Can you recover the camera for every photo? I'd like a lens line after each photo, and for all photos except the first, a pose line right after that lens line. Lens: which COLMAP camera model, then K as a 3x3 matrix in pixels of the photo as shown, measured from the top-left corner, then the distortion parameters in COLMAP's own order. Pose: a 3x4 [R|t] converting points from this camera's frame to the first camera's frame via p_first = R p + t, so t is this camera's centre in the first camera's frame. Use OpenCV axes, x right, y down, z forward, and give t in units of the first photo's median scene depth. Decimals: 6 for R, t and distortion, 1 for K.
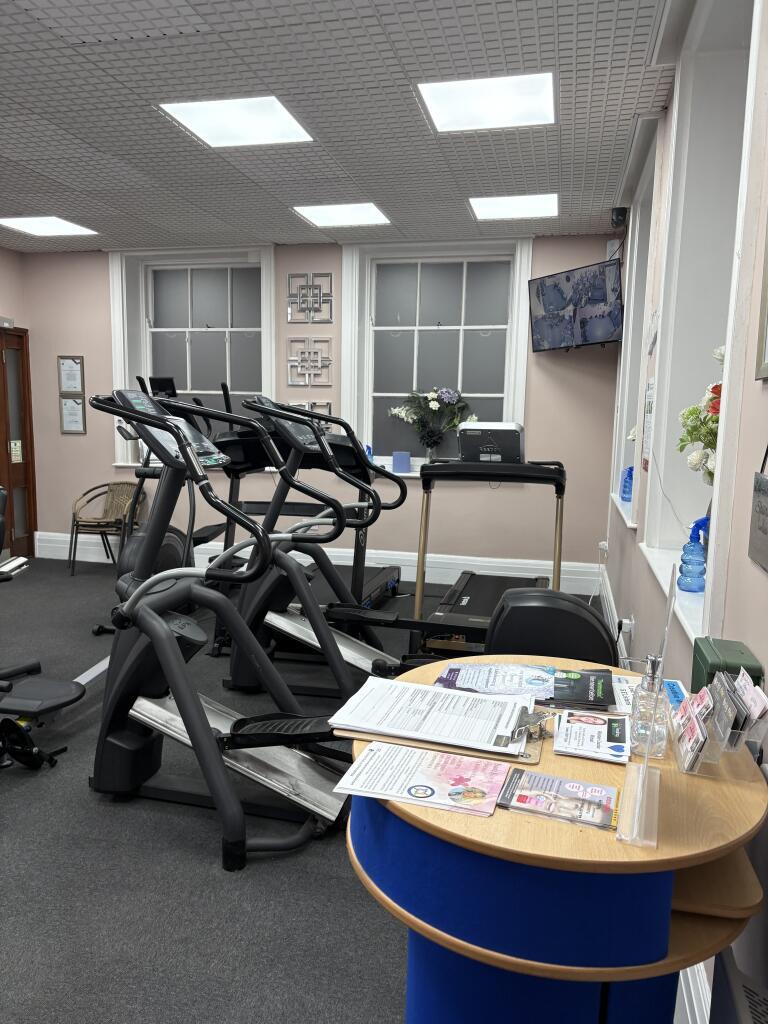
lens RADIAL K [[779.9, 0, 384.0], [0, 779.9, 512.0], [0, 0, 1]] dist [0.014058, 0.007993]
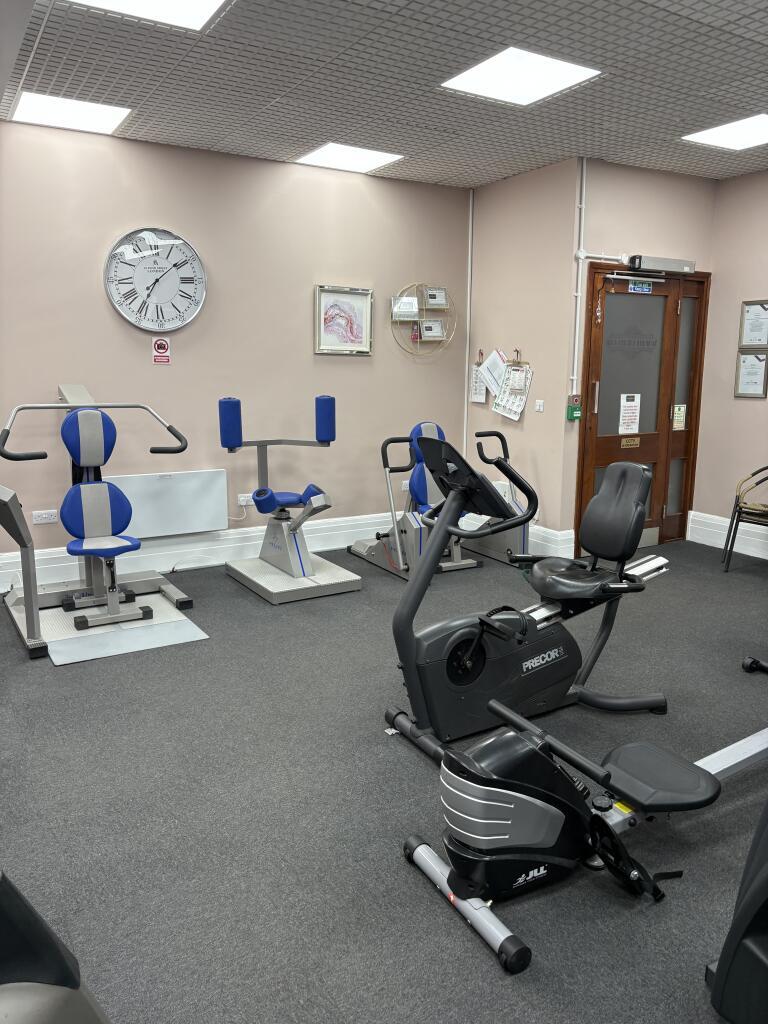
lens RADIAL K [[779.9, 0, 384.0], [0, 779.9, 512.0], [0, 0, 1]] dist [0.014058, 0.007993]
pose [[0.690550, 0.122115, -0.712902, -0.066269], [-0.087873, 0.992508, 0.084891, -0.018187], [0.717927, 0.004023, 0.696107, 0.164252]]
